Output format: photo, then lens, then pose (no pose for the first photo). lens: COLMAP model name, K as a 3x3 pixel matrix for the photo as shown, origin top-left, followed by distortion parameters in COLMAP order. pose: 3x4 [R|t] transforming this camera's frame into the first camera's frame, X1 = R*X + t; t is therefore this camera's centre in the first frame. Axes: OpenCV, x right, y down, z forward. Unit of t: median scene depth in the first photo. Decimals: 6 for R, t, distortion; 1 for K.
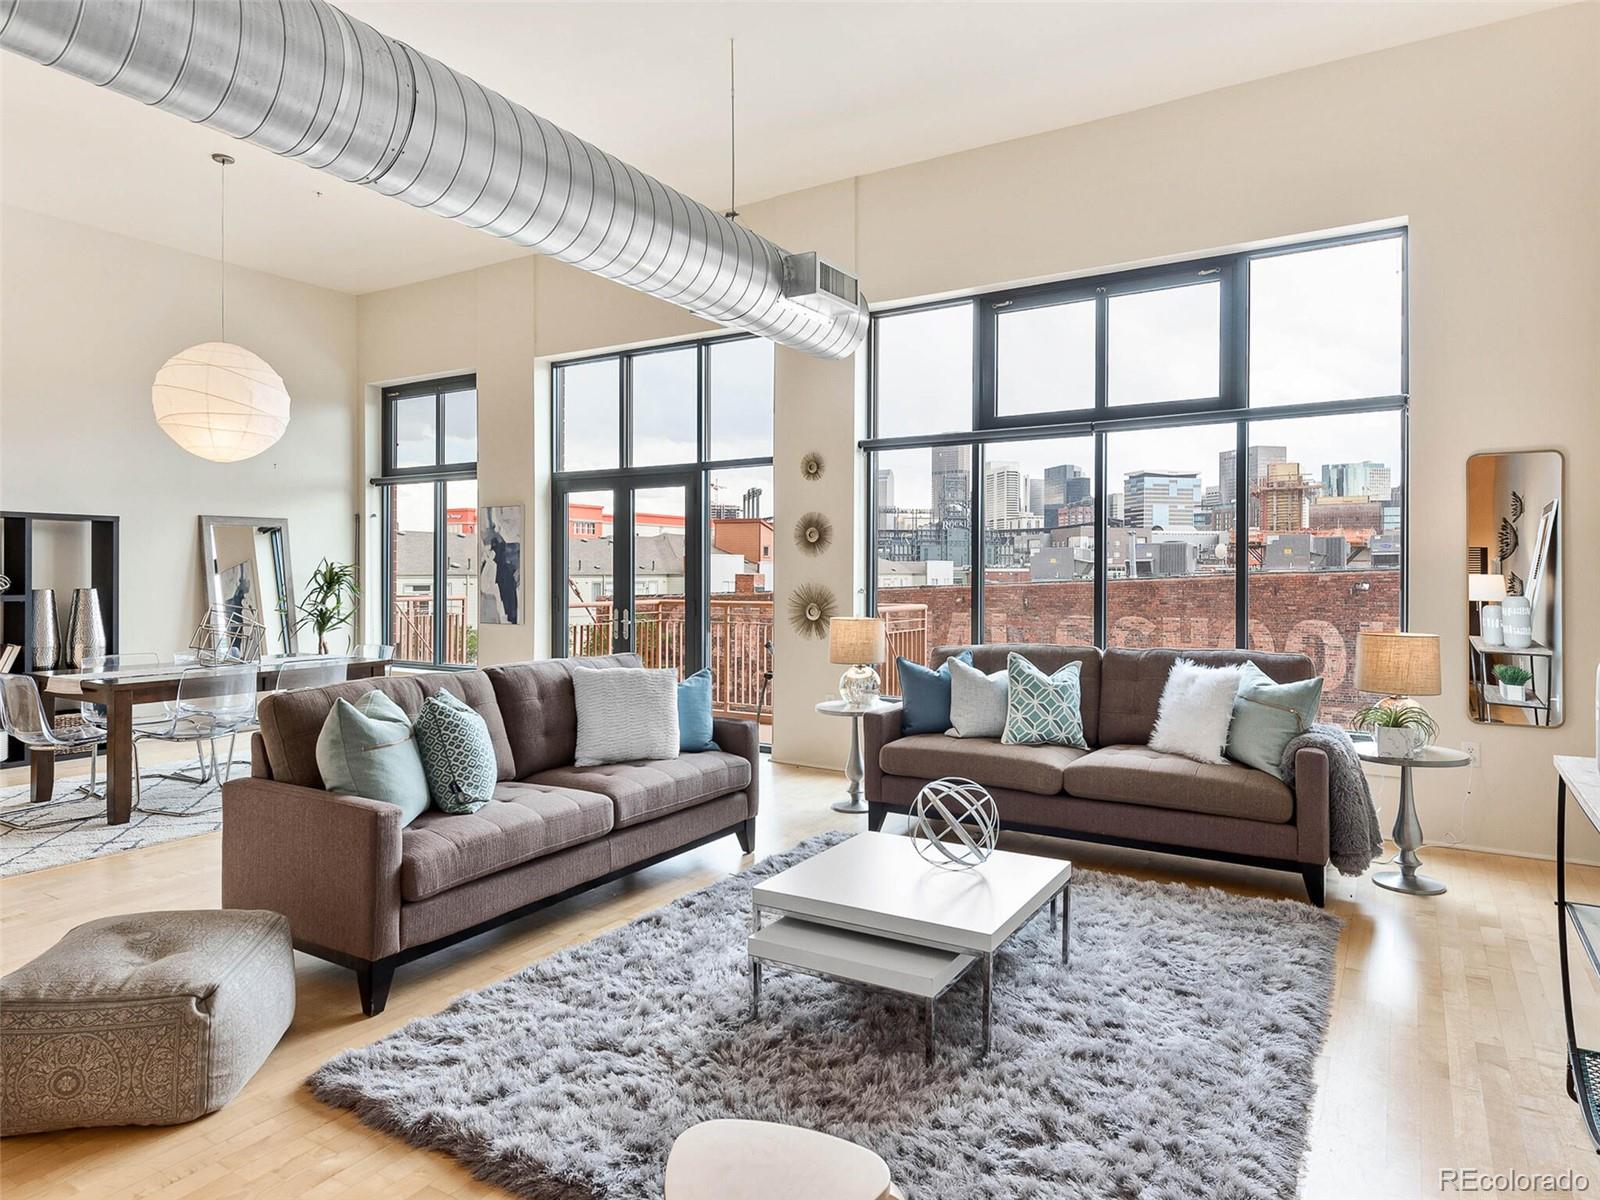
lens RADIAL K [[987.0, 0, 796.5], [0, 987.0, 574.6], [0, 0, 1]] dist [0.026317, -0.017653]
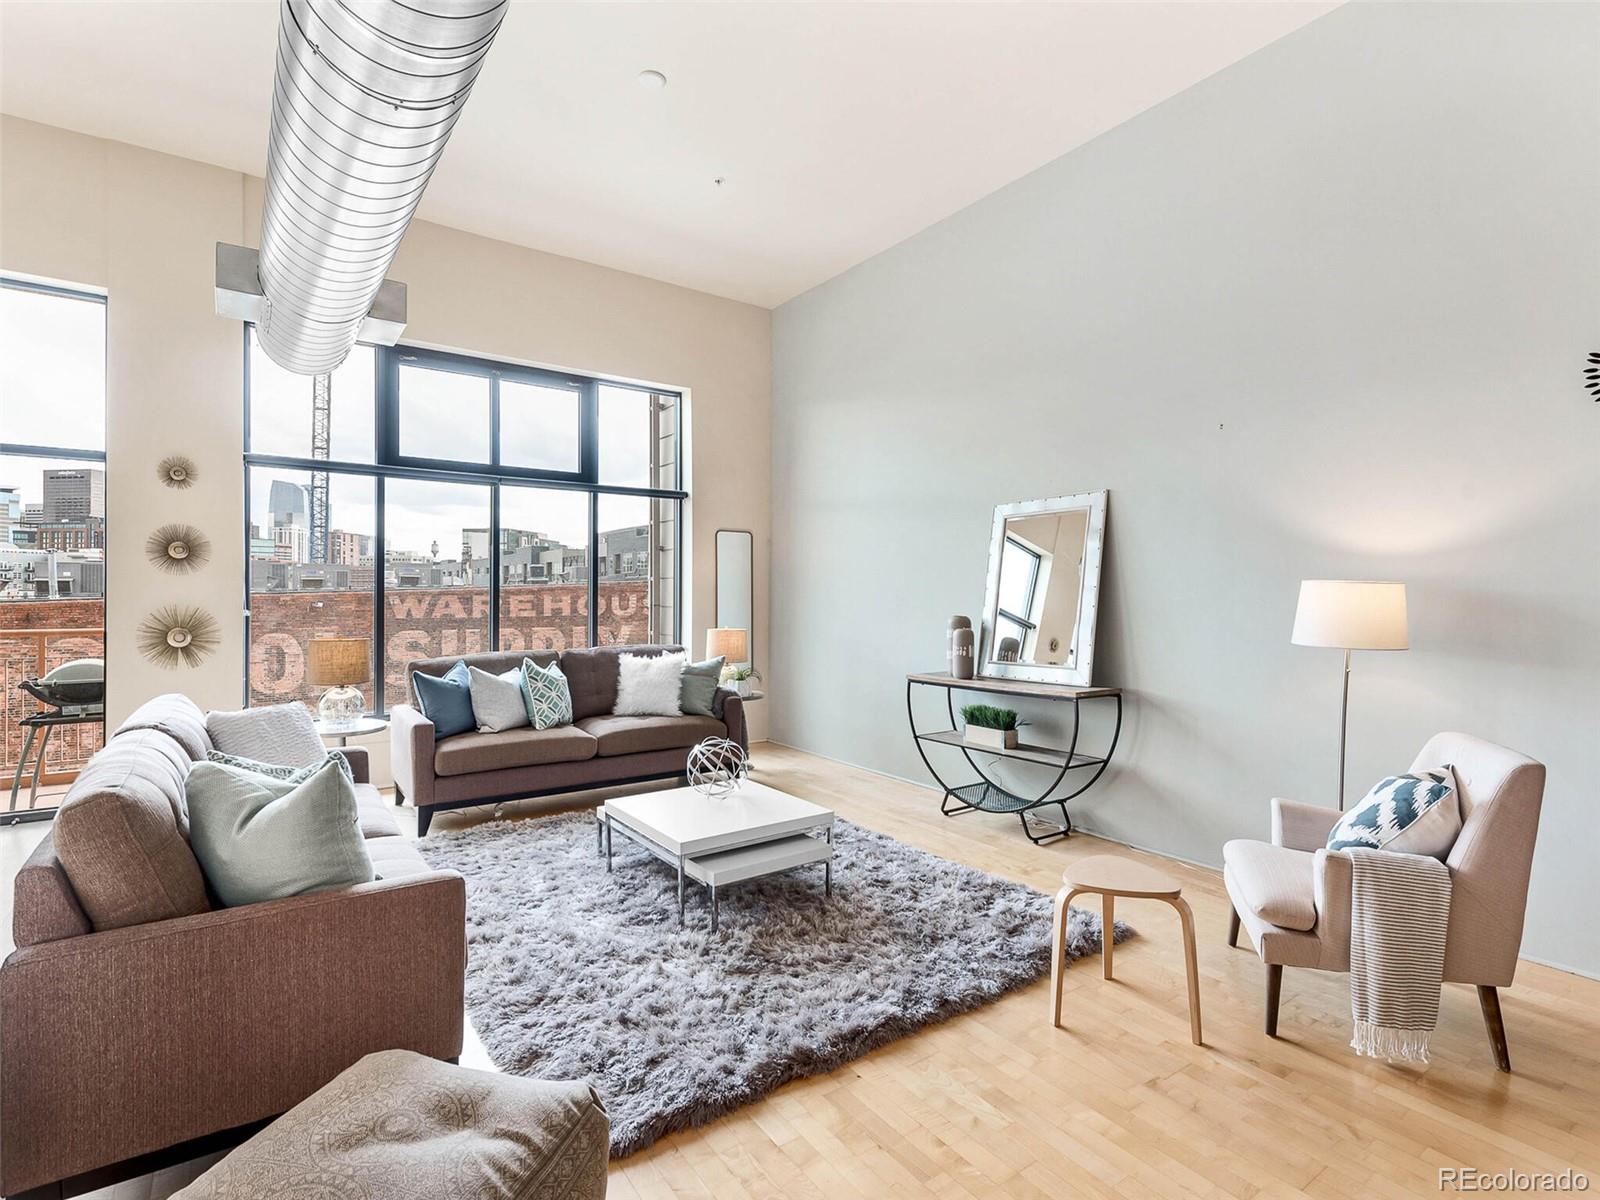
lens RADIAL K [[789.9, 0, 803.2], [0, 789.9, 592.4], [0, 0, 1]] dist [0.010494, -0.004294]
pose [[0.391590, 0.003442, 0.920133, -0.428773], [-0.000763, 0.999994, -0.003416, -0.000799], [-0.920139, 0.000636, 0.391591, 0.214114]]
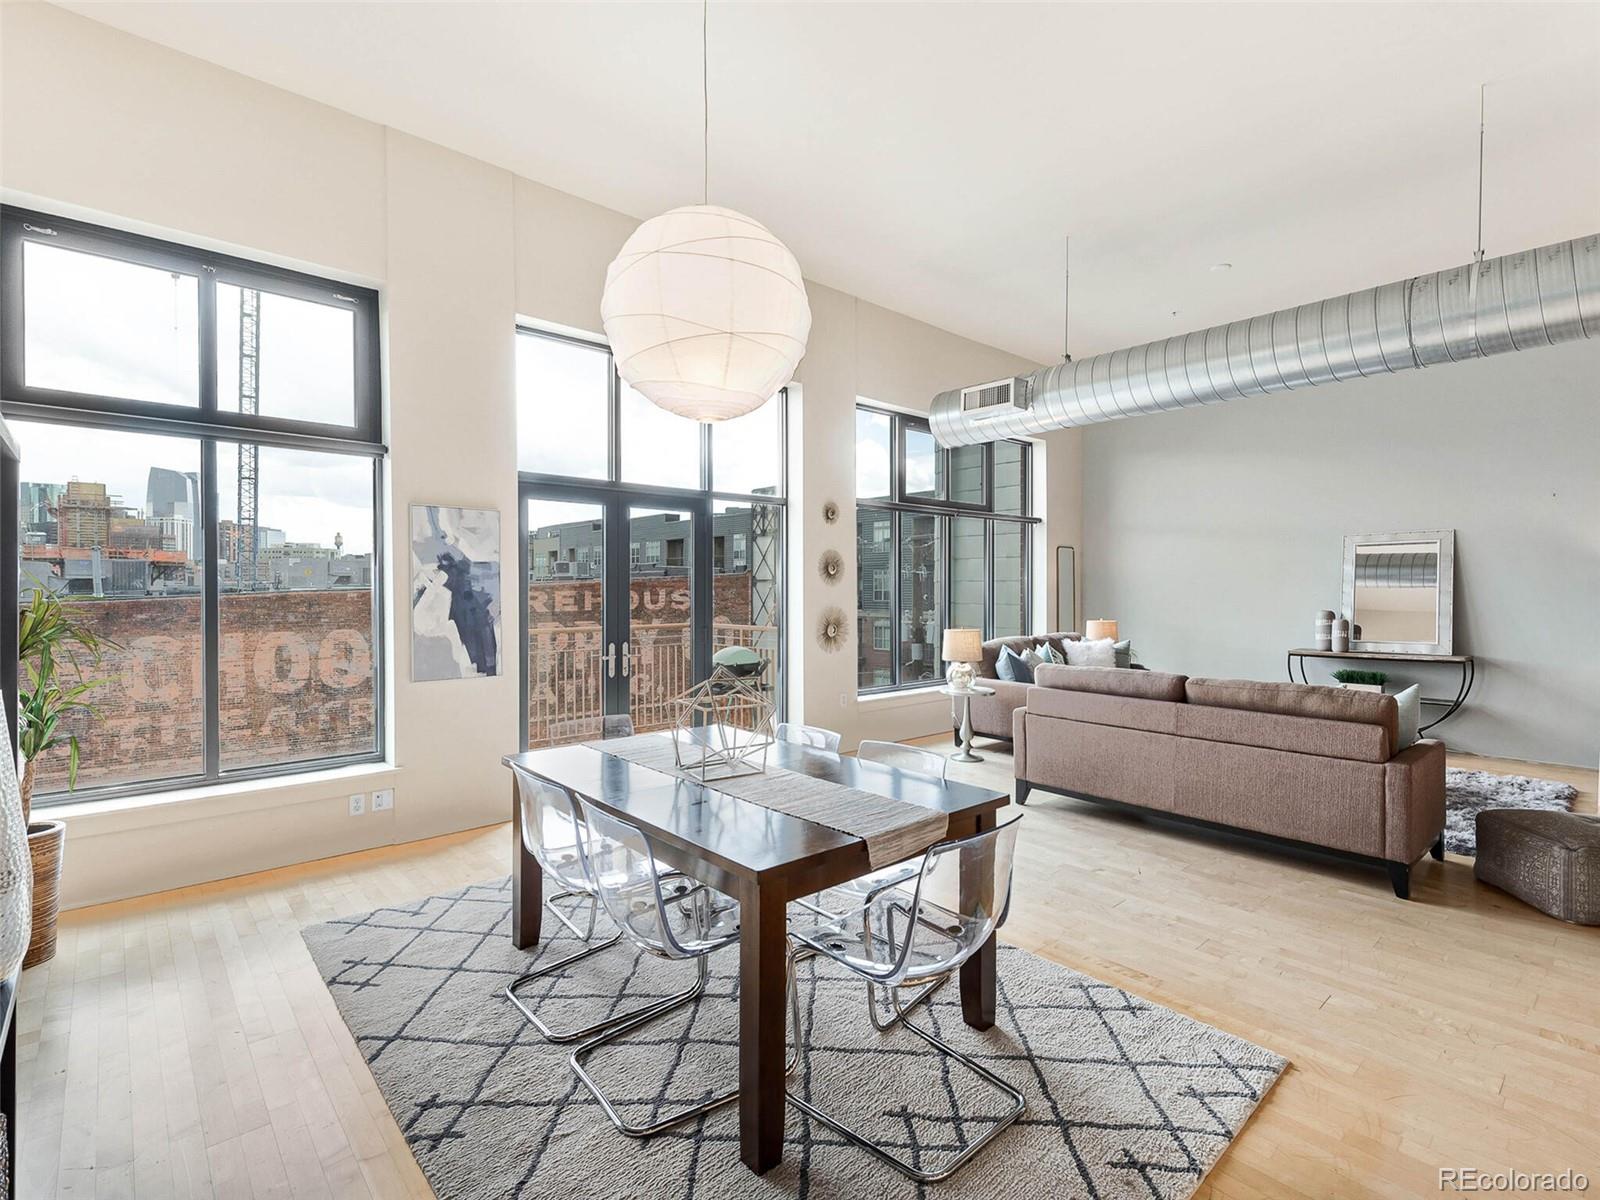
lens RADIAL K [[751.2, 0, 822.3], [0, 751.2, 589.5], [0, 0, 1]] dist [0.021169, -0.007069]
pose [[0.264907, -0.002532, 0.964271, -0.937403], [0.001521, 0.999996, 0.002208, -0.016423], [-0.964273, 0.000882, 0.264910, 0.782445]]
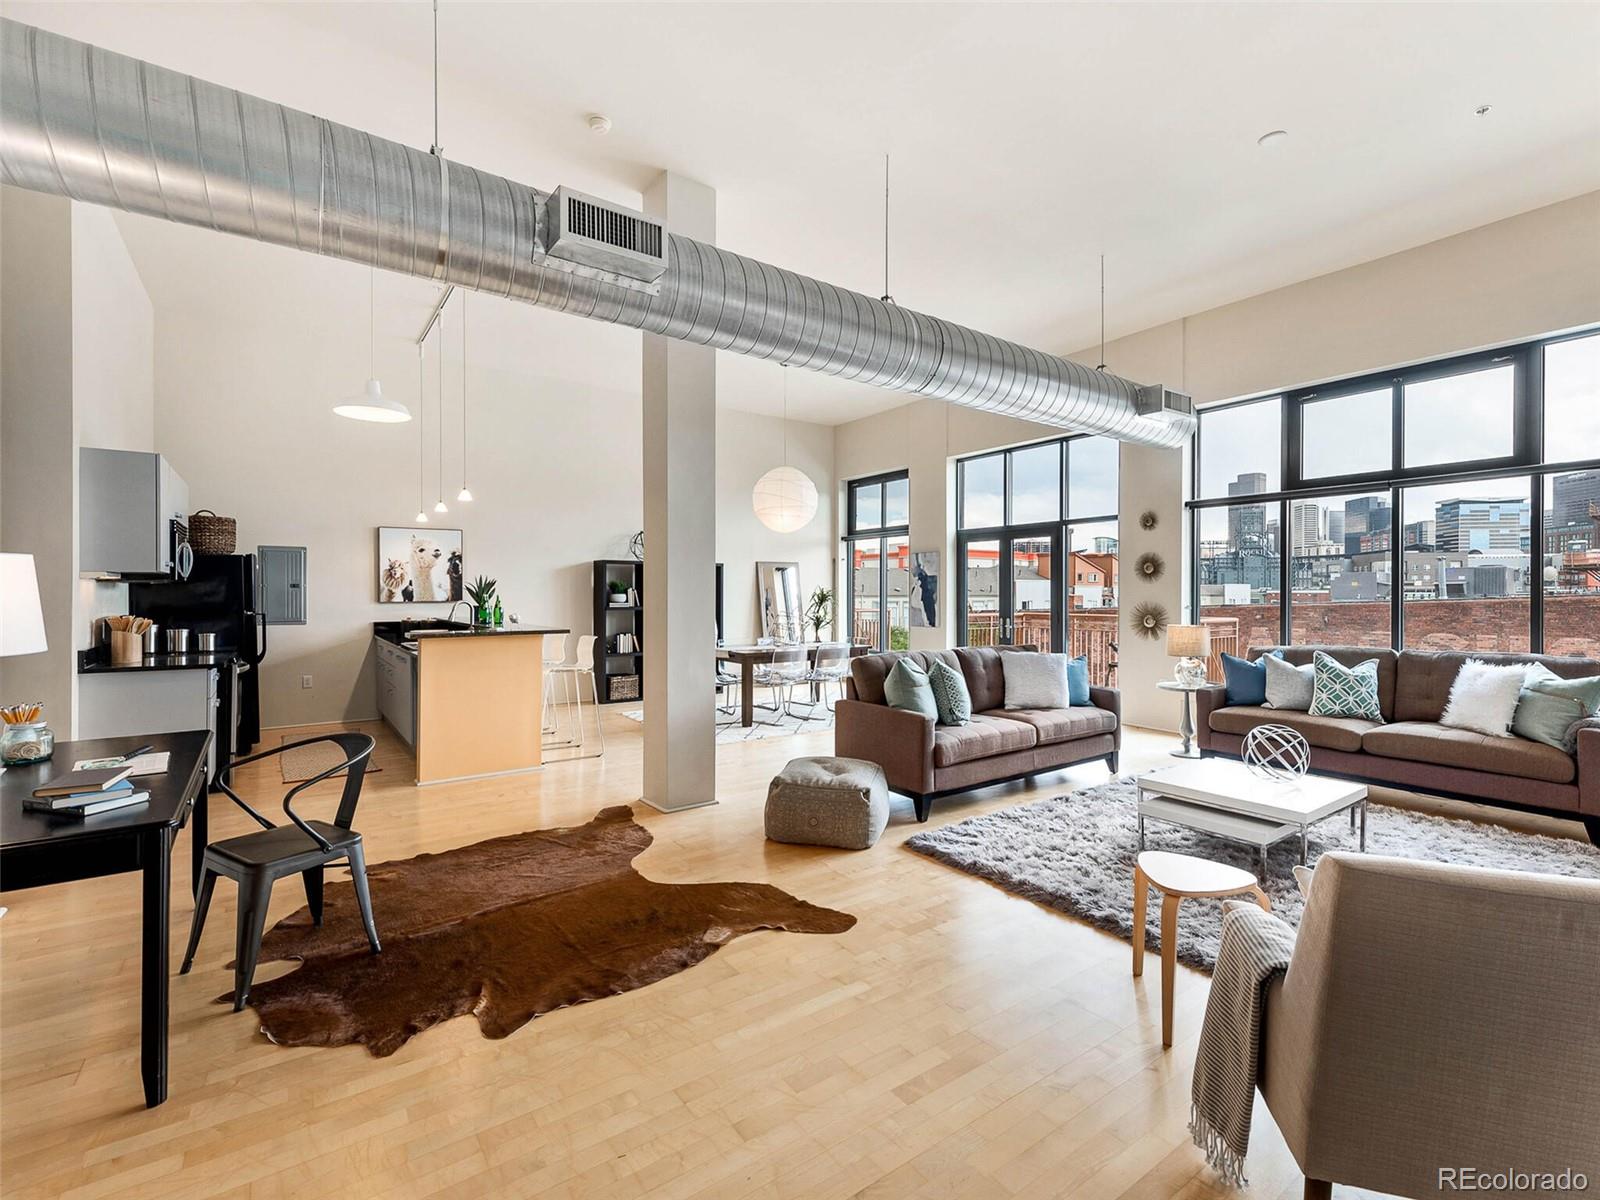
lens RADIAL K [[721.0, 0, 795.5], [0, 721.0, 594.0], [0, 0, 1]] dist [0.014261, -0.005307]
pose [[0.920081, -0.000269, -0.391729, -0.046454], [-0.000473, 0.999998, -0.001799, -0.000189], [0.391728, 0.001840, 0.920079, -0.184187]]
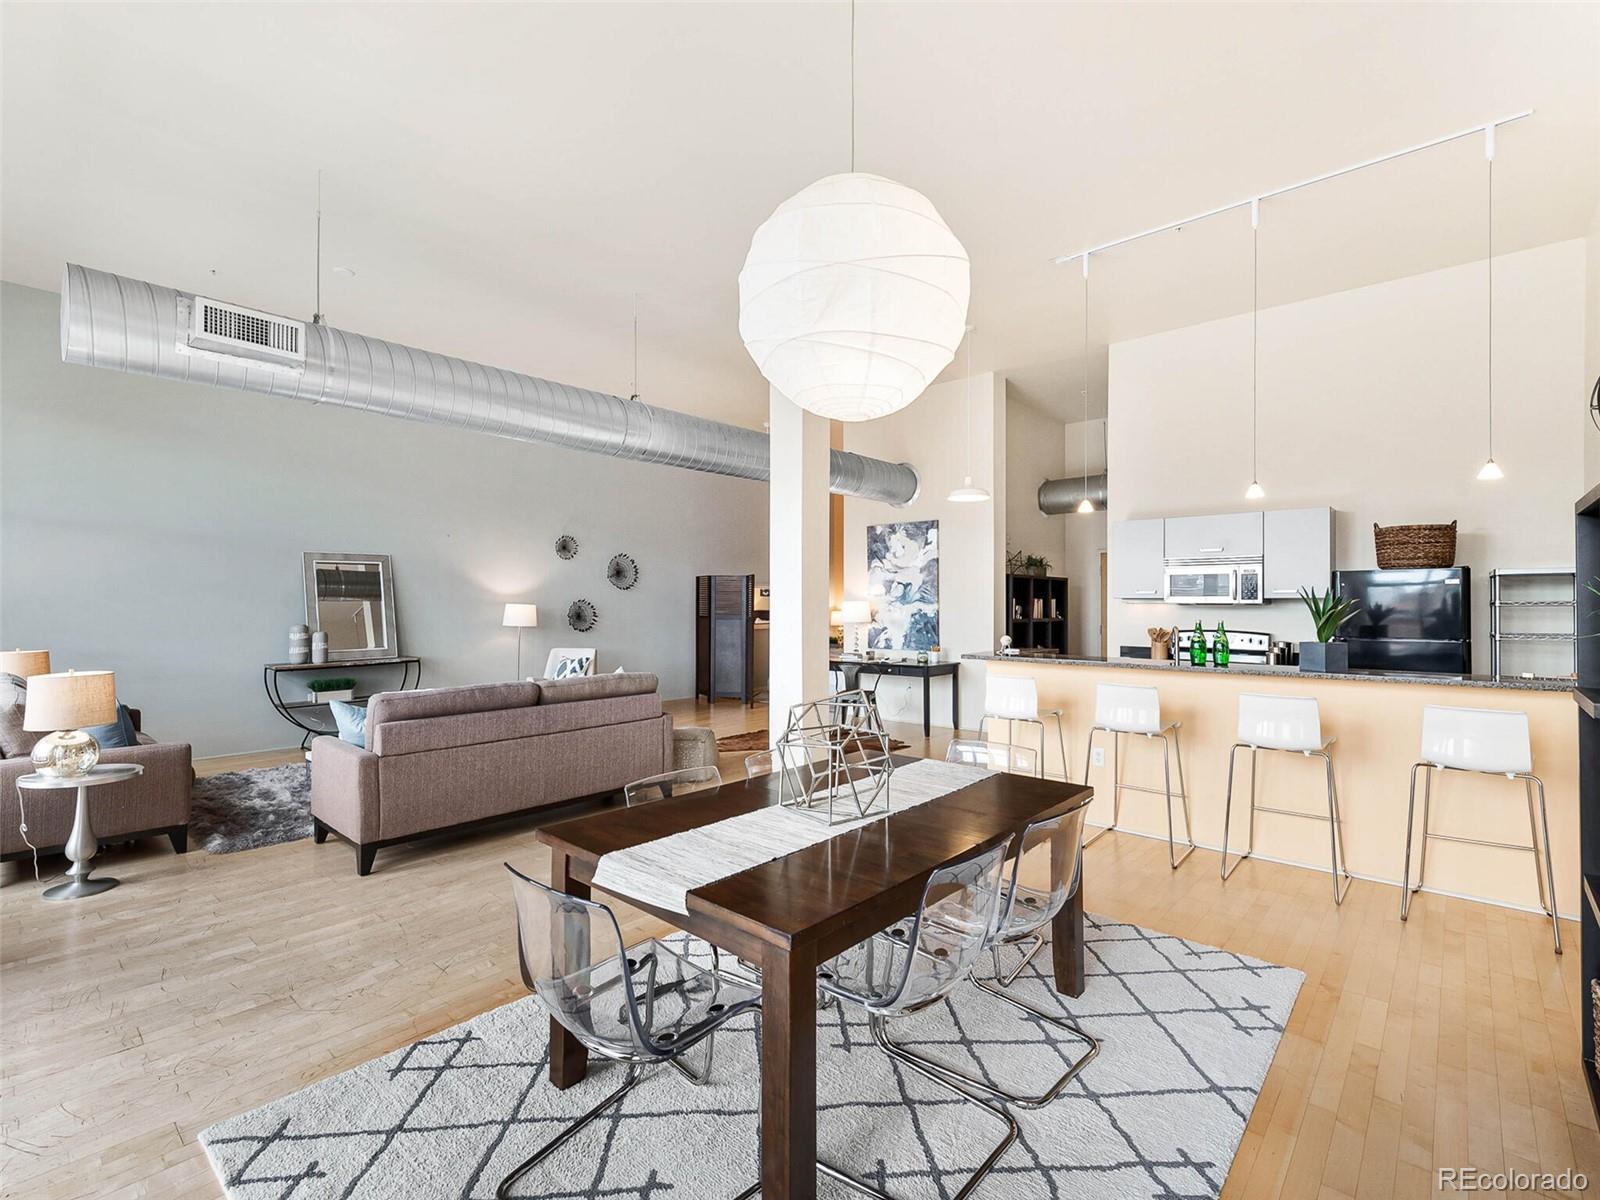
lens RADIAL K [[751.2, 0, 801.5], [0, 751.2, 599.5], [0, 0, 1]] dist [0.021169, -0.007069]
pose [[-0.984006, -0.001141, 0.178131, -0.600613], [-0.000979, 0.999999, 0.000998, -0.020720], [-0.178132, 0.000808, -0.984006, 1.329192]]
